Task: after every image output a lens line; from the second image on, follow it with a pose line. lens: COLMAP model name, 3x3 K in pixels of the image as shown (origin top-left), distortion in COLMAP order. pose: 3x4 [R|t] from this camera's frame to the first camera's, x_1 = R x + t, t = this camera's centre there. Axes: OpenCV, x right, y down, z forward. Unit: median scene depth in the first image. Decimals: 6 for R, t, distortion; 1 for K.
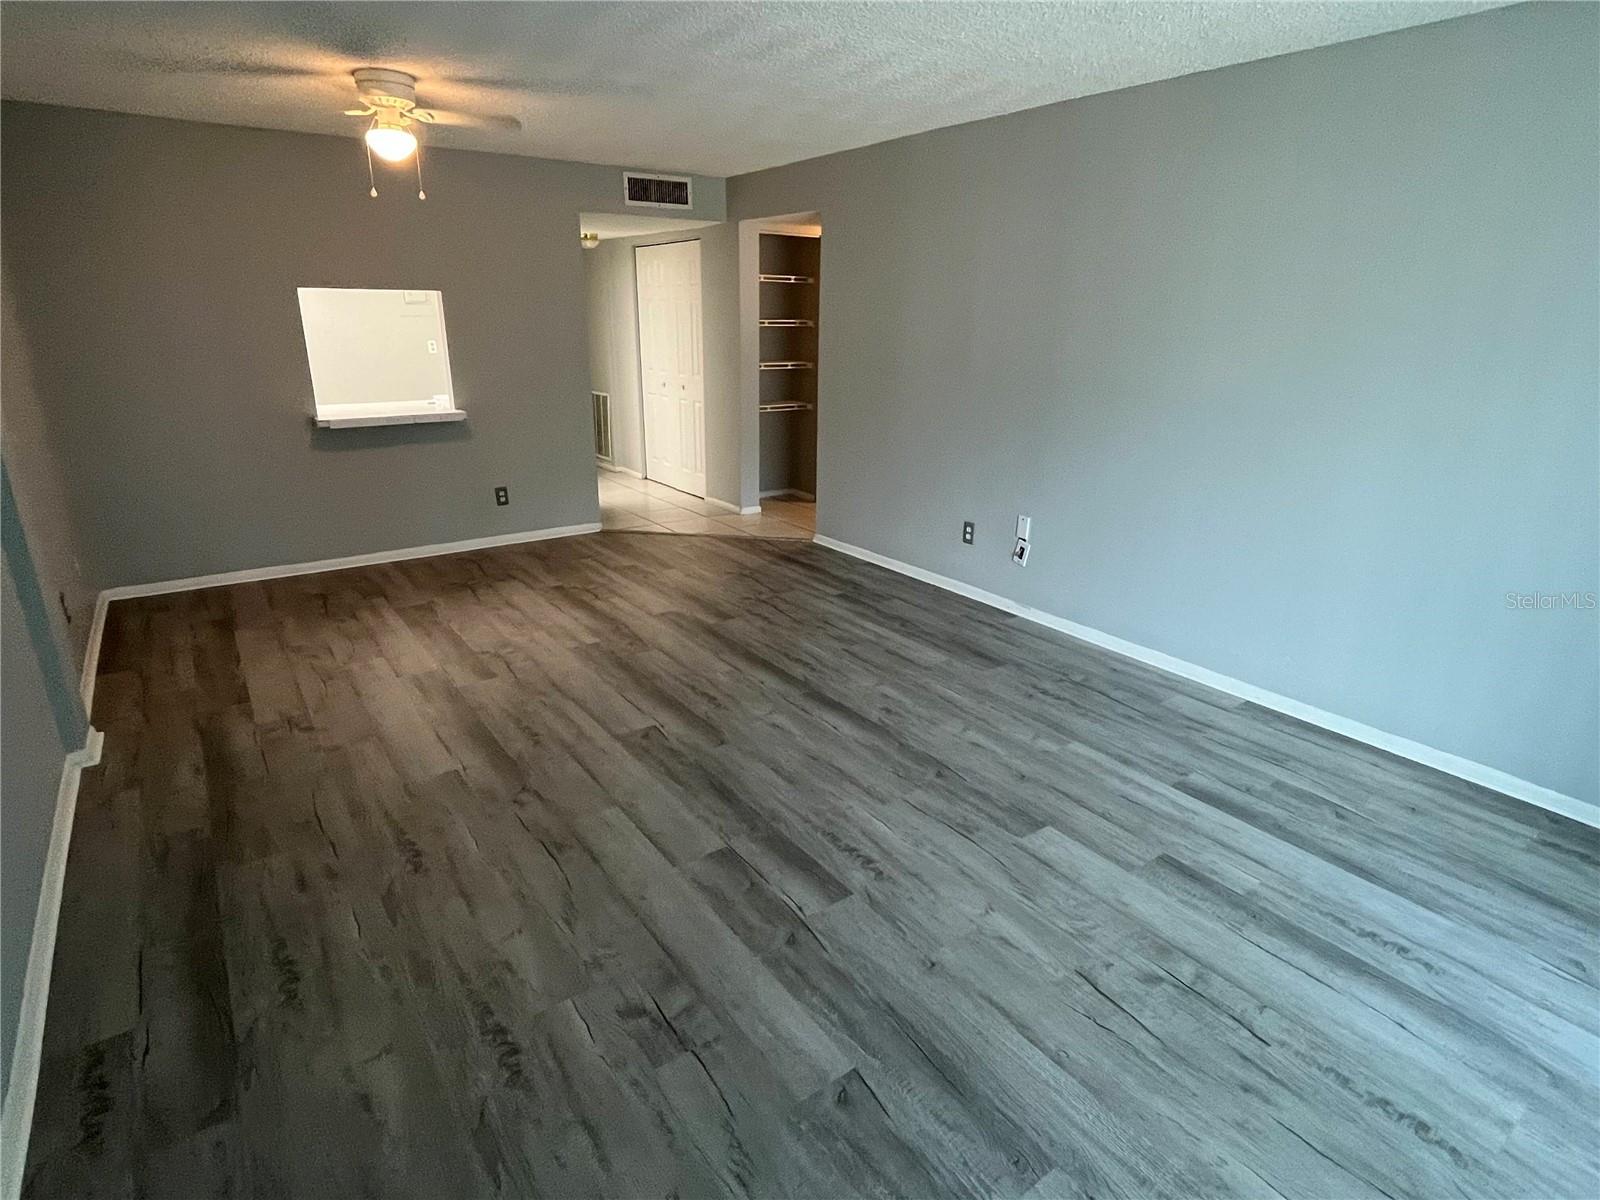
lens RADIAL K [[851.5, 0, 799.6], [0, 851.5, 599.9], [0, 0, 1]] dist [0.004987, 0.001062]
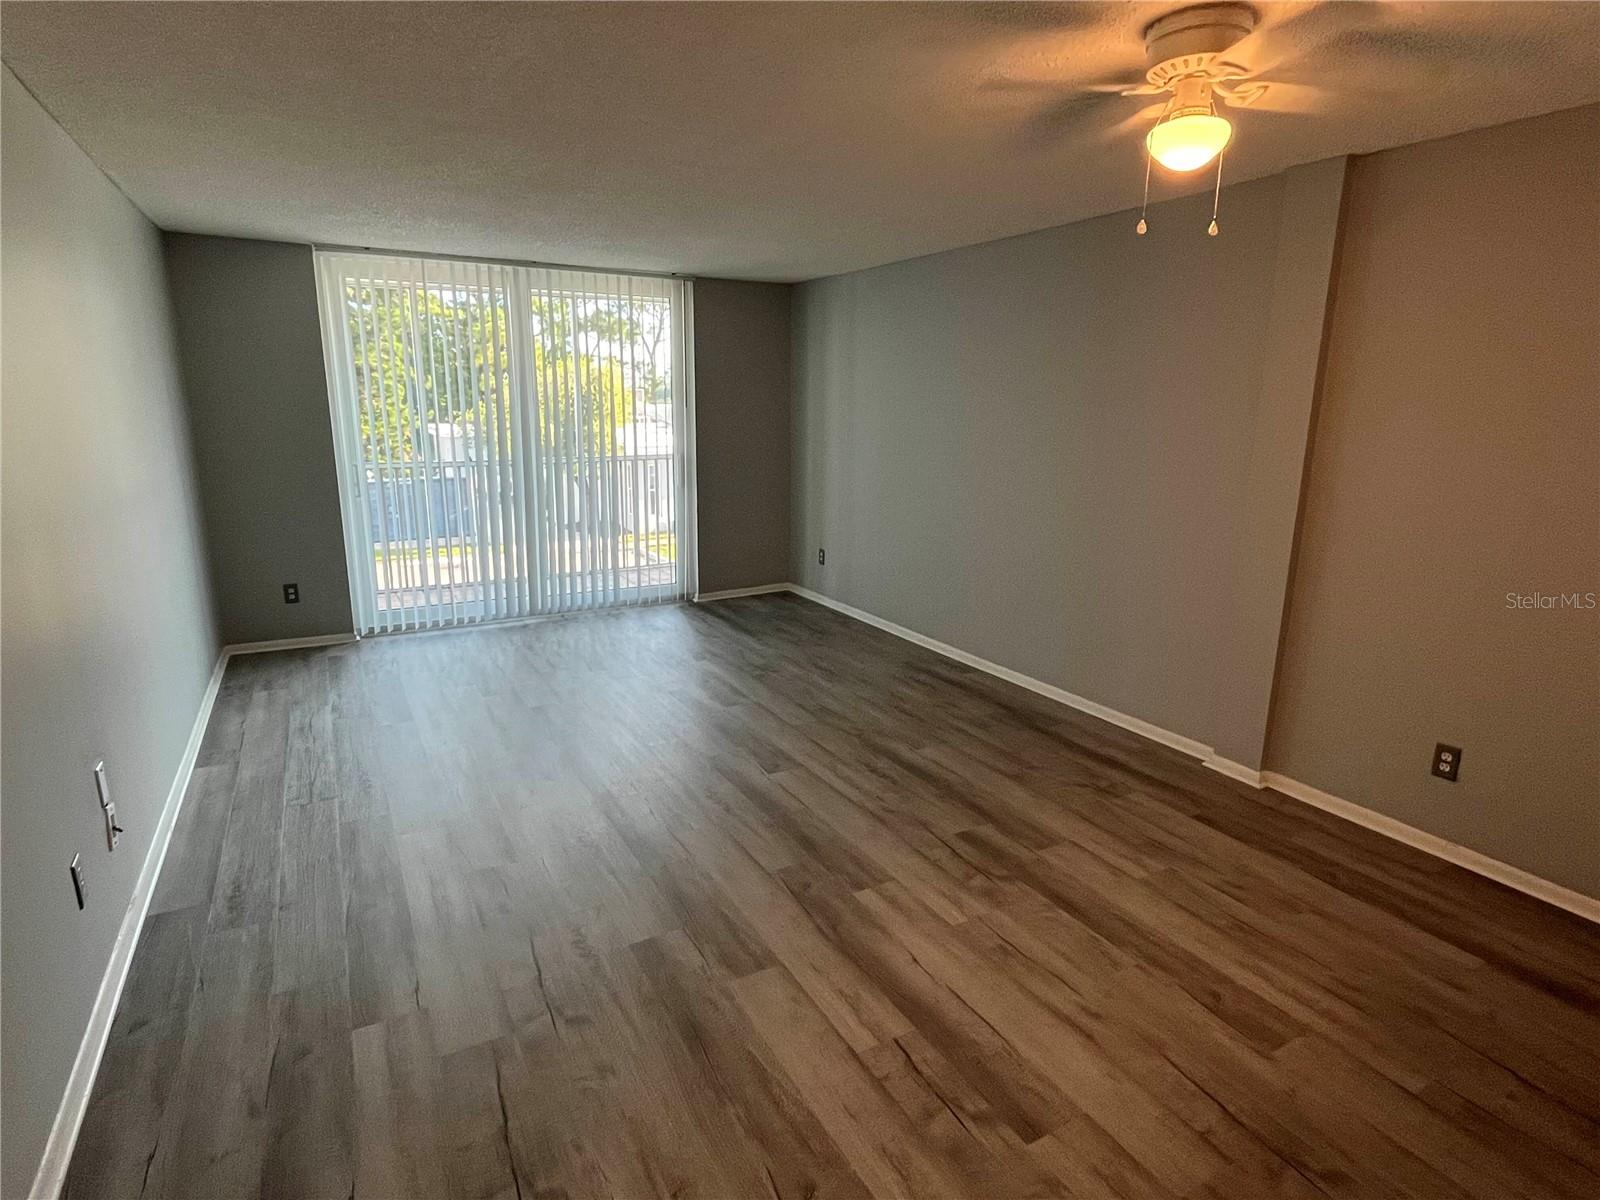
lens RADIAL K [[851.5, 0, 799.9], [0, 851.5, 597.9], [0, 0, 1]] dist [0.004987, 0.001062]
pose [[-0.993316, -0.043937, 0.106742, -0.258484], [0.019073, 0.849543, 0.527175, -0.509274], [-0.113844, 0.525687, -0.843026, 1.469561]]
